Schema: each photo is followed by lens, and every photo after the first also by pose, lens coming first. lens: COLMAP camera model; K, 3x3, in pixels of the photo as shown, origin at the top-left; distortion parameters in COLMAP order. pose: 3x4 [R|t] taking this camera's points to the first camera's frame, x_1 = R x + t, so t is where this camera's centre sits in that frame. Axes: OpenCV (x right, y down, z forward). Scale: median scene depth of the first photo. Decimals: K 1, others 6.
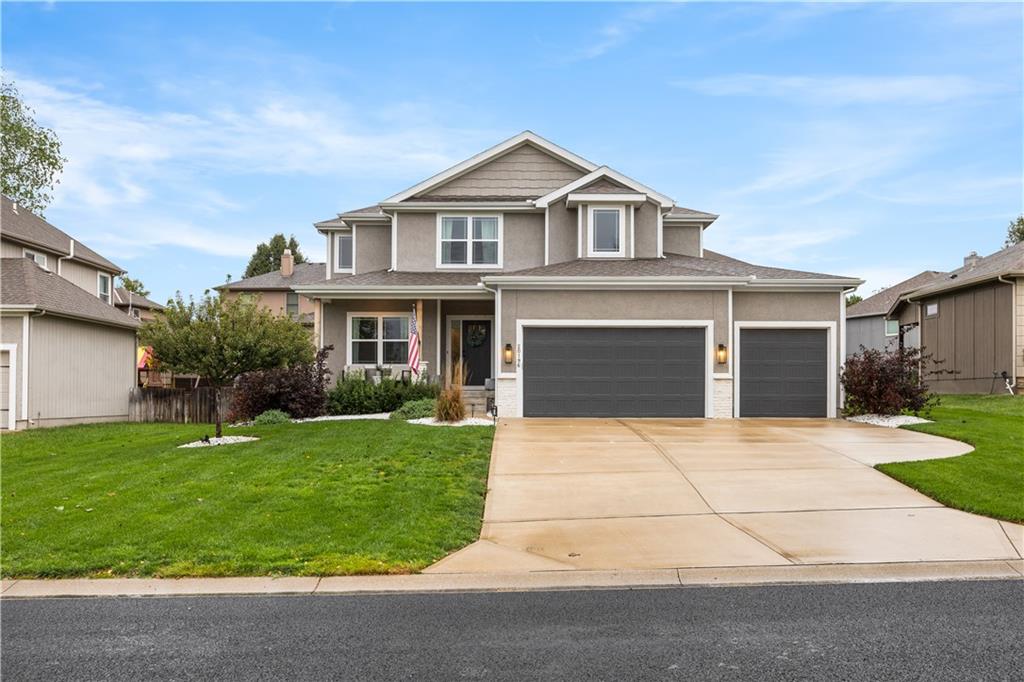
lens RADIAL K [[856.7, 0, 514.0], [0, 856.7, 391.8], [0, 0, 1]] dist [-0.002750, -0.001599]
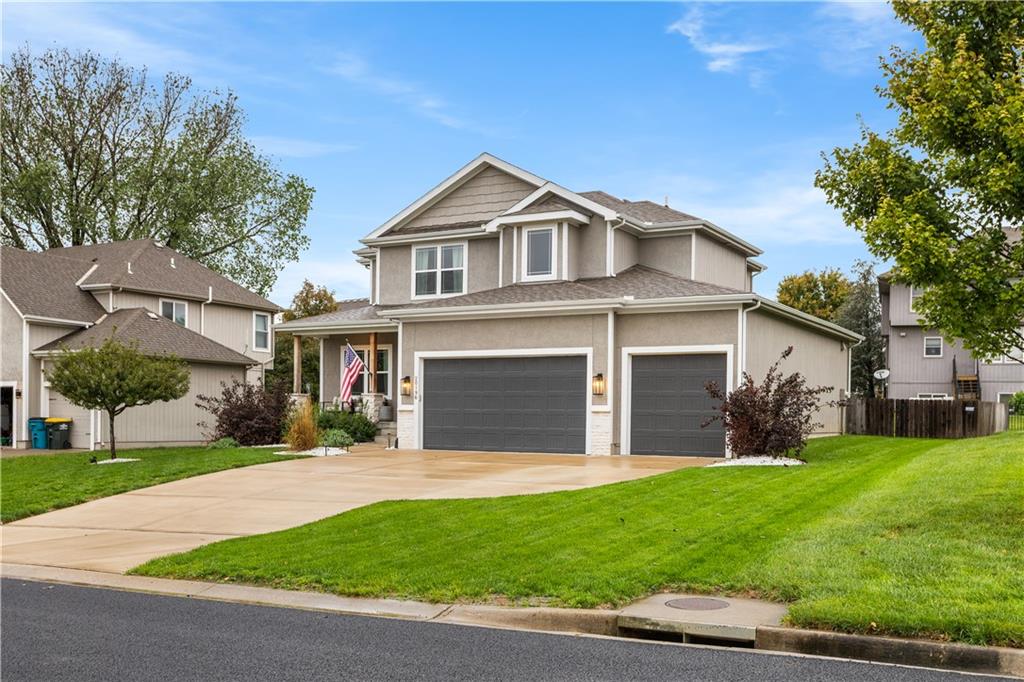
lens RADIAL K [[1025.0, 0, 511.8], [0, 1025.0, 445.5], [0, 0, 1]] dist [0.000714, -0.001284]
pose [[0.868514, 0.021014, -0.495219, 0.639616], [-0.008541, 0.999587, 0.027437, -0.007581], [0.495591, -0.019599, 0.868335, 0.008279]]
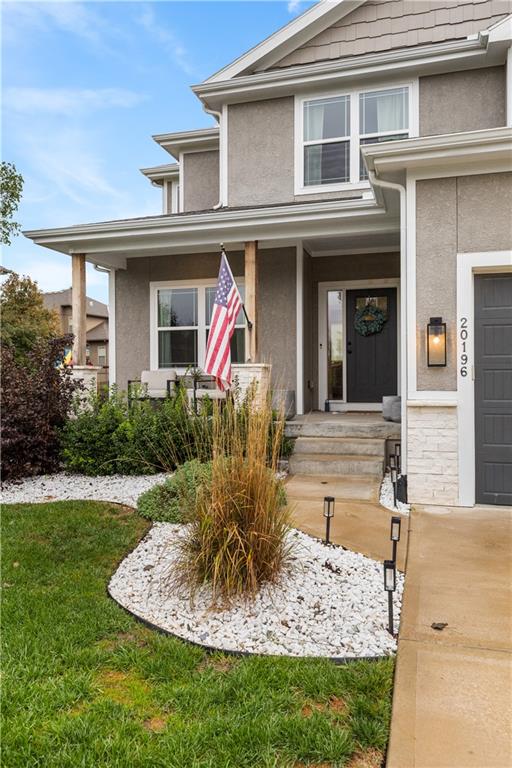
lens RADIAL K [[570.5, 0, 256.0], [0, 570.5, 384.0], [0, 0, 1]] dist [0.004399, 0.000861]
pose [[0.959045, -0.004831, -0.283213, -0.010408], [0.008532, 0.999894, 0.011837, -0.026660], [0.283126, -0.013768, 0.958984, 0.660643]]
